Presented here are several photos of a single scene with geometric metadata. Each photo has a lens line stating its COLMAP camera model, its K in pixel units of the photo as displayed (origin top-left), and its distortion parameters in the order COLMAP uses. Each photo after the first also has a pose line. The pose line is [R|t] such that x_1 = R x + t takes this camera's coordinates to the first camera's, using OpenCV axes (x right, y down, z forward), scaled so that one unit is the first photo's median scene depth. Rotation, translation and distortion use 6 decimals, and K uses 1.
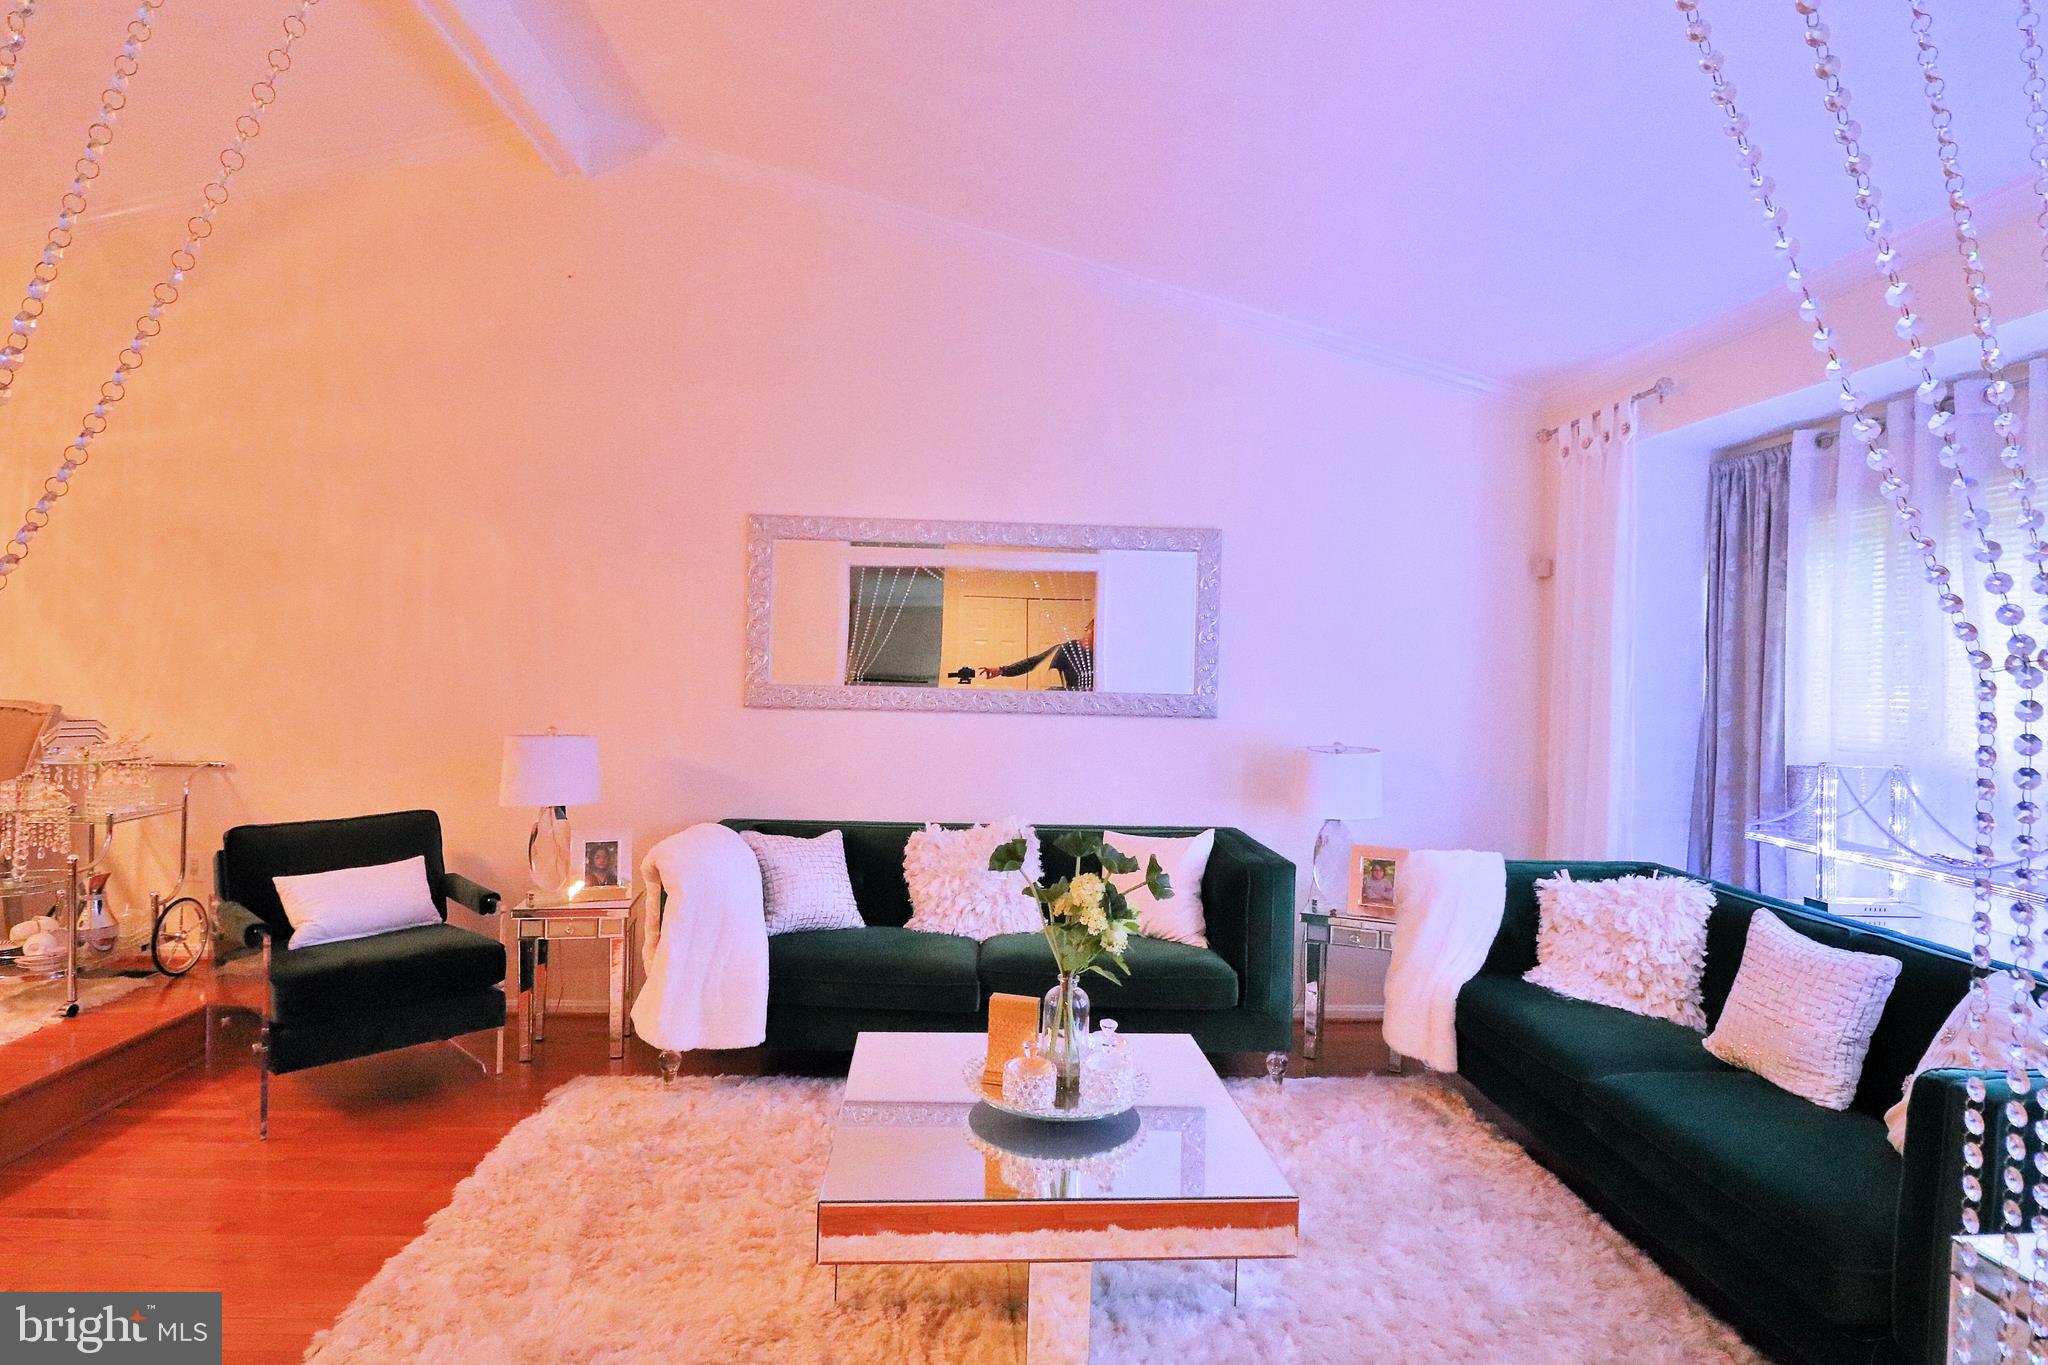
lens RADIAL K [[1058.1, 0, 1023.6], [0, 1058.1, 667.3], [0, 0, 1]] dist [0.001801, -0.015541]
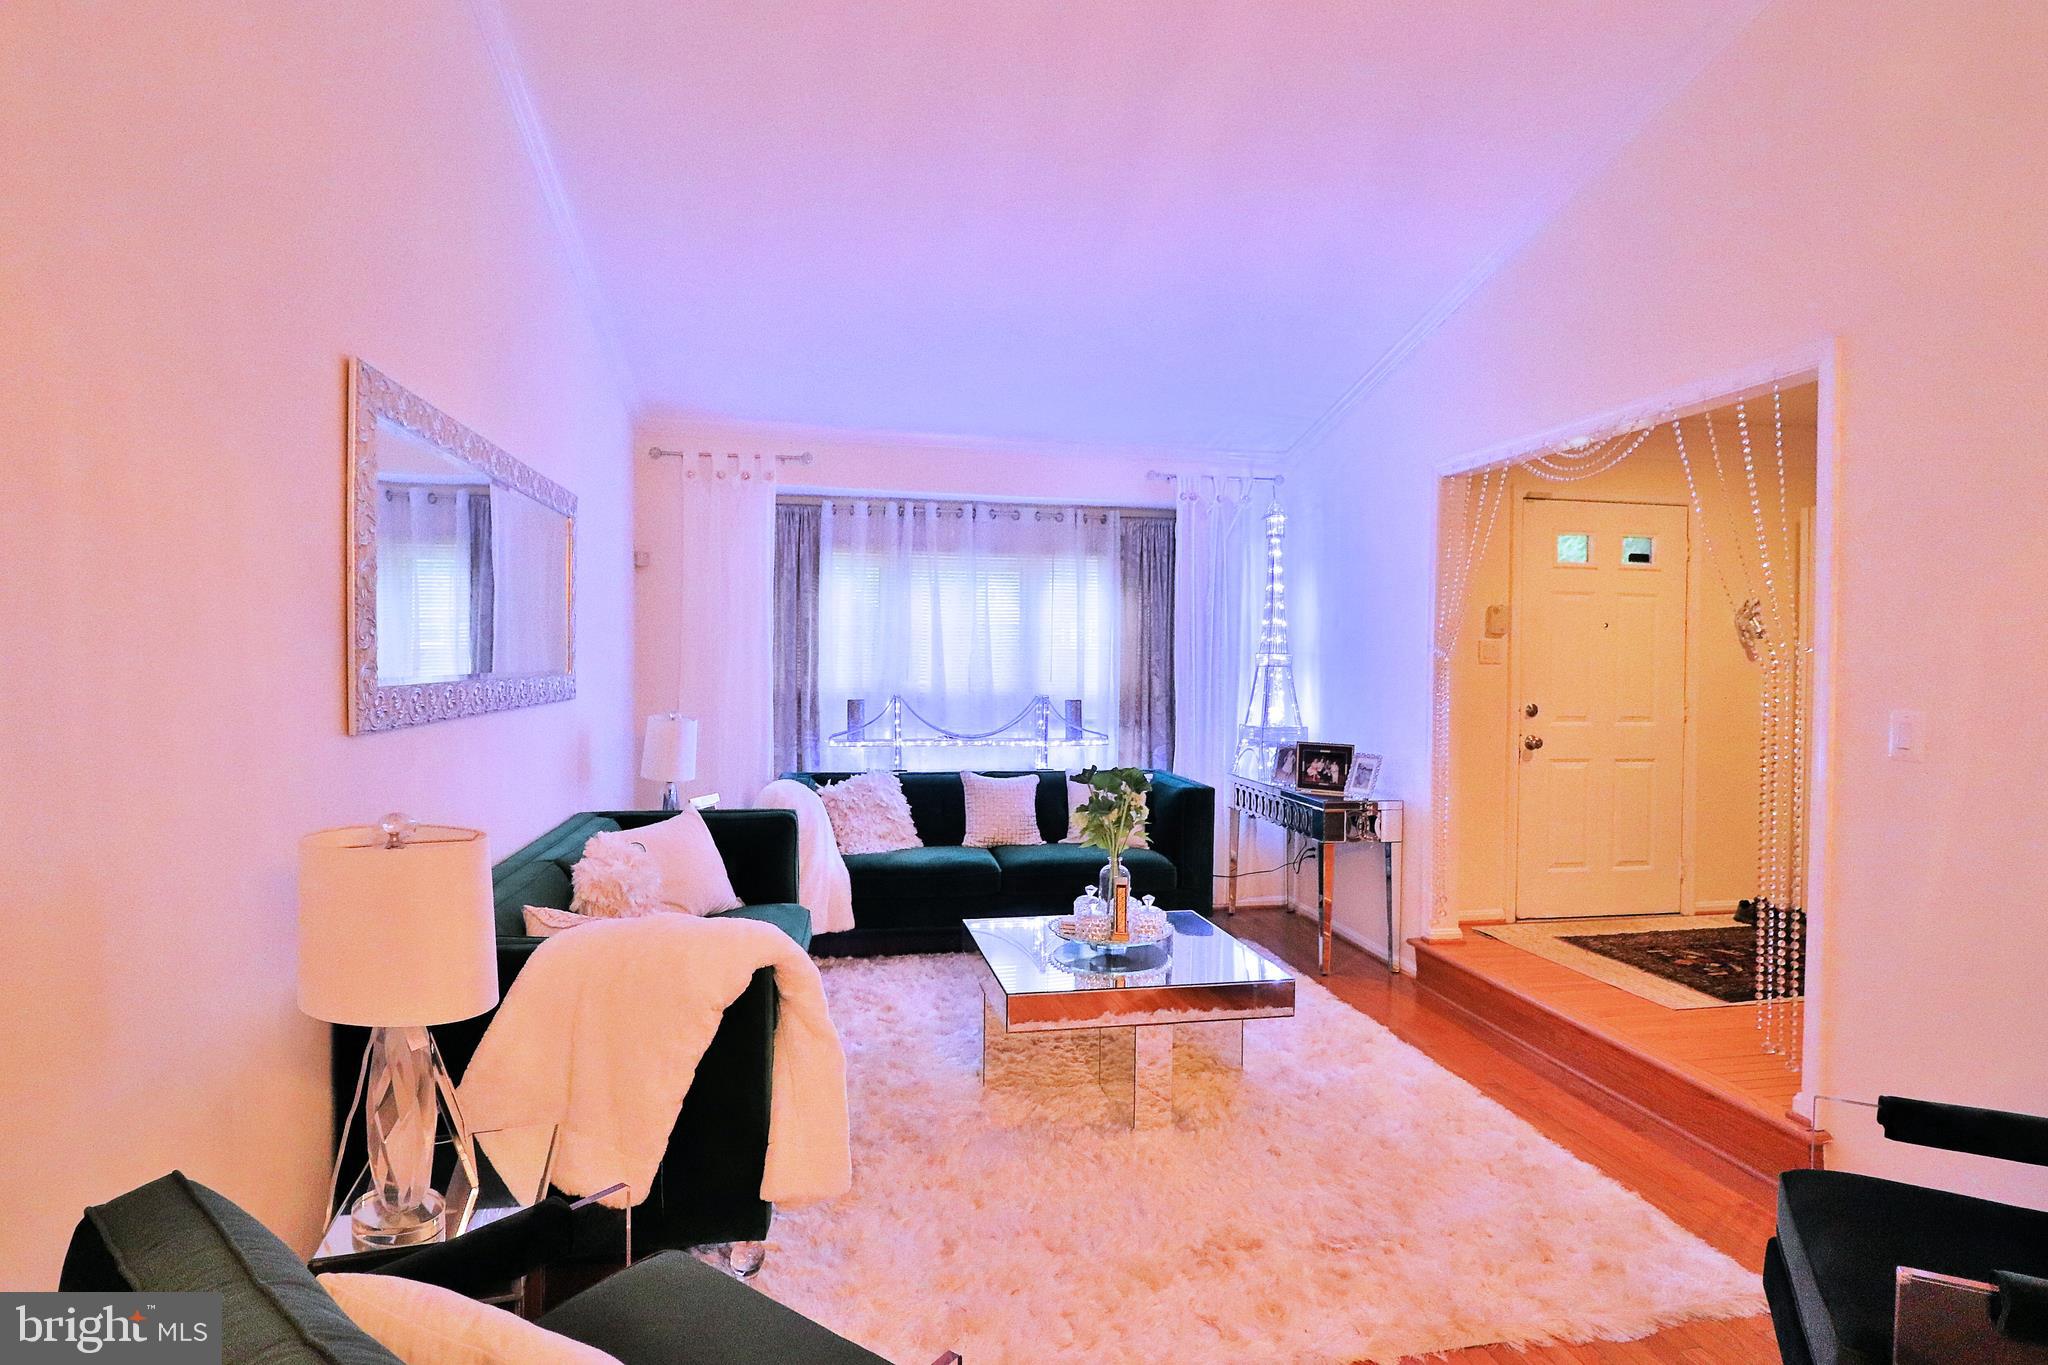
lens RADIAL K [[1058.1, 0, 1023.6], [0, 1058.1, 667.3], [0, 0, 1]] dist [0.001801, -0.015541]
pose [[-0.126453, -0.037012, 0.991282, -0.930182], [-0.019631, 0.999201, 0.034804, -0.023624], [-0.991778, -0.015059, -0.127079, 0.852554]]
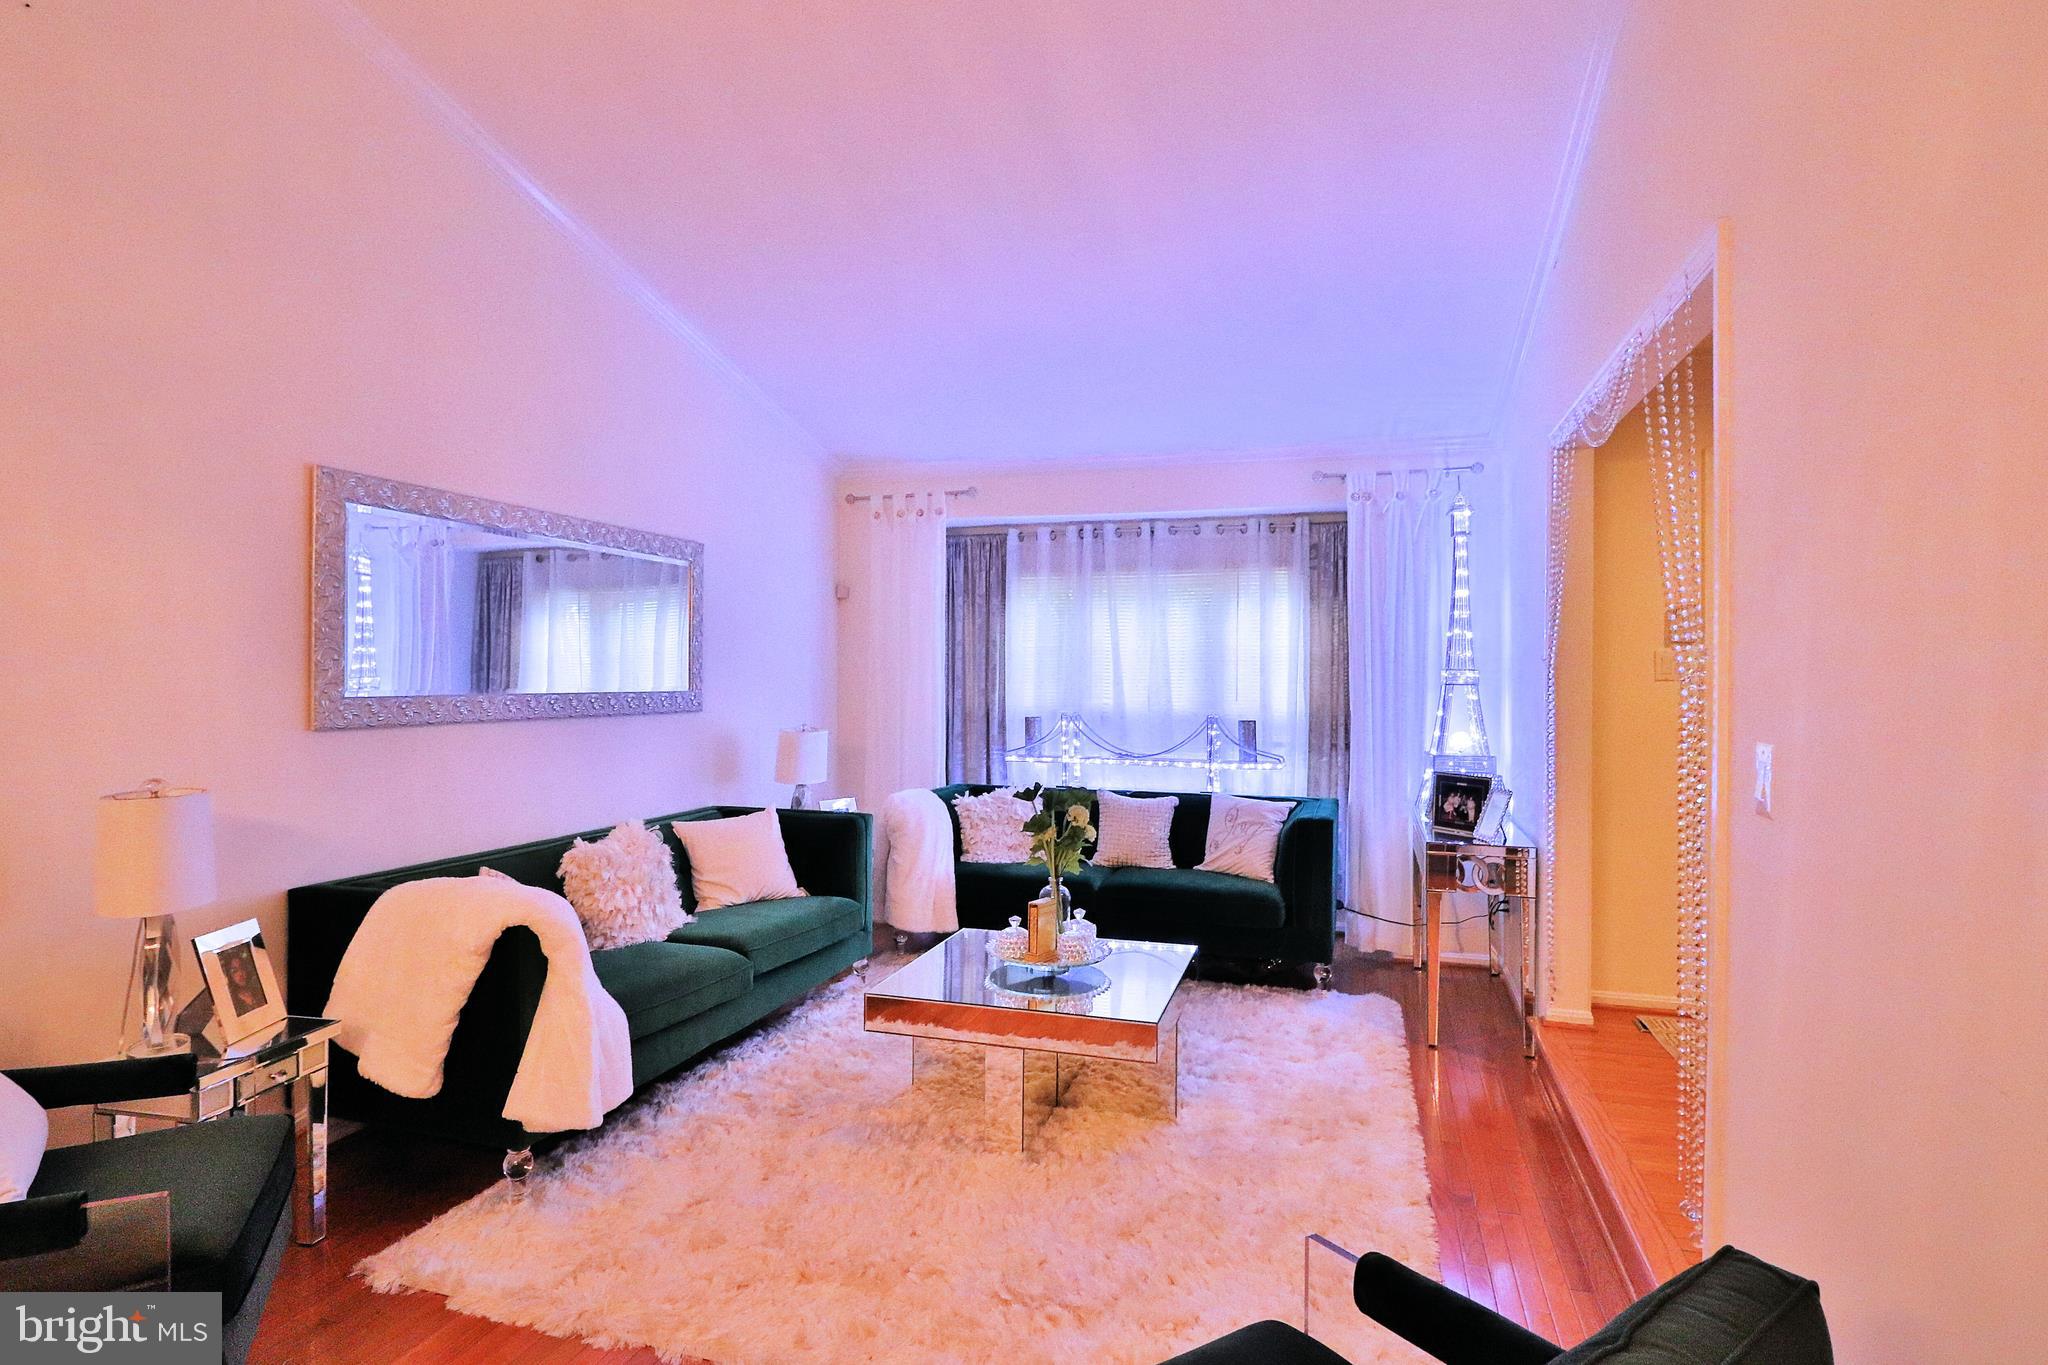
lens RADIAL K [[1058.1, 0, 1023.6], [0, 1058.1, 667.3], [0, 0, 1]] dist [0.001801, -0.015541]
pose [[0.354663, -0.016321, 0.934852, -0.880720], [-0.002578, 0.999827, 0.018434, -0.023500], [-0.934991, -0.008948, 0.354560, 0.327405]]
